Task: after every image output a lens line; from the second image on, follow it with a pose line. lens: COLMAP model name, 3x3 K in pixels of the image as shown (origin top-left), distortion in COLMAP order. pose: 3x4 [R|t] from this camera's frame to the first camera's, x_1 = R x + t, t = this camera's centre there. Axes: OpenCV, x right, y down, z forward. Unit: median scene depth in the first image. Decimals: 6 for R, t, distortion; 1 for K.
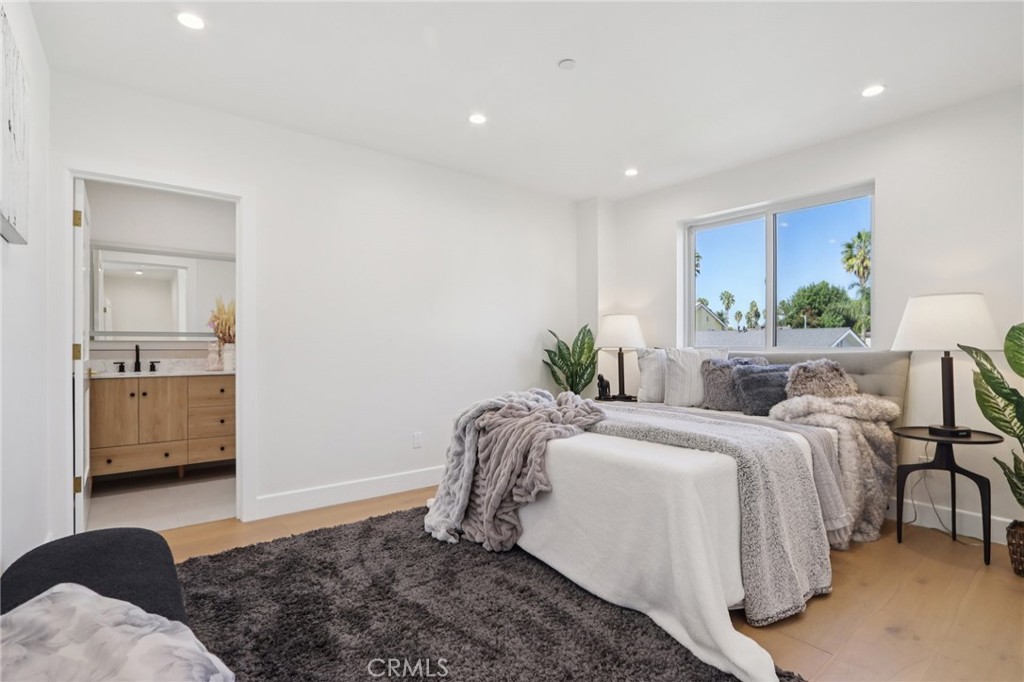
lens RADIAL K [[489.9, 0, 516.8], [0, 489.9, 346.2], [0, 0, 1]] dist [-0.027784, 0.000033]
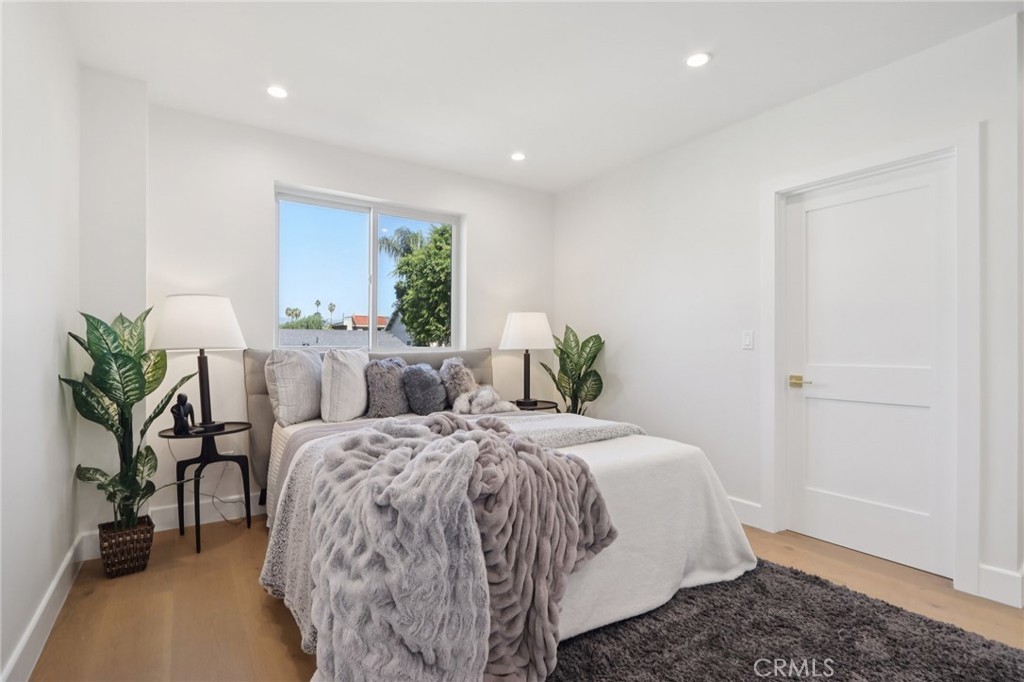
lens RADIAL K [[500.2, 0, 512.0], [0, 500.2, 341.0], [0, 0, 1]] dist [0.001304, 0.000077]
pose [[0.076385, 0.009960, 0.997029, -0.432540], [-0.000789, 0.999950, -0.009929, -0.000602], [-0.997078, -0.000029, 0.076389, 0.615151]]
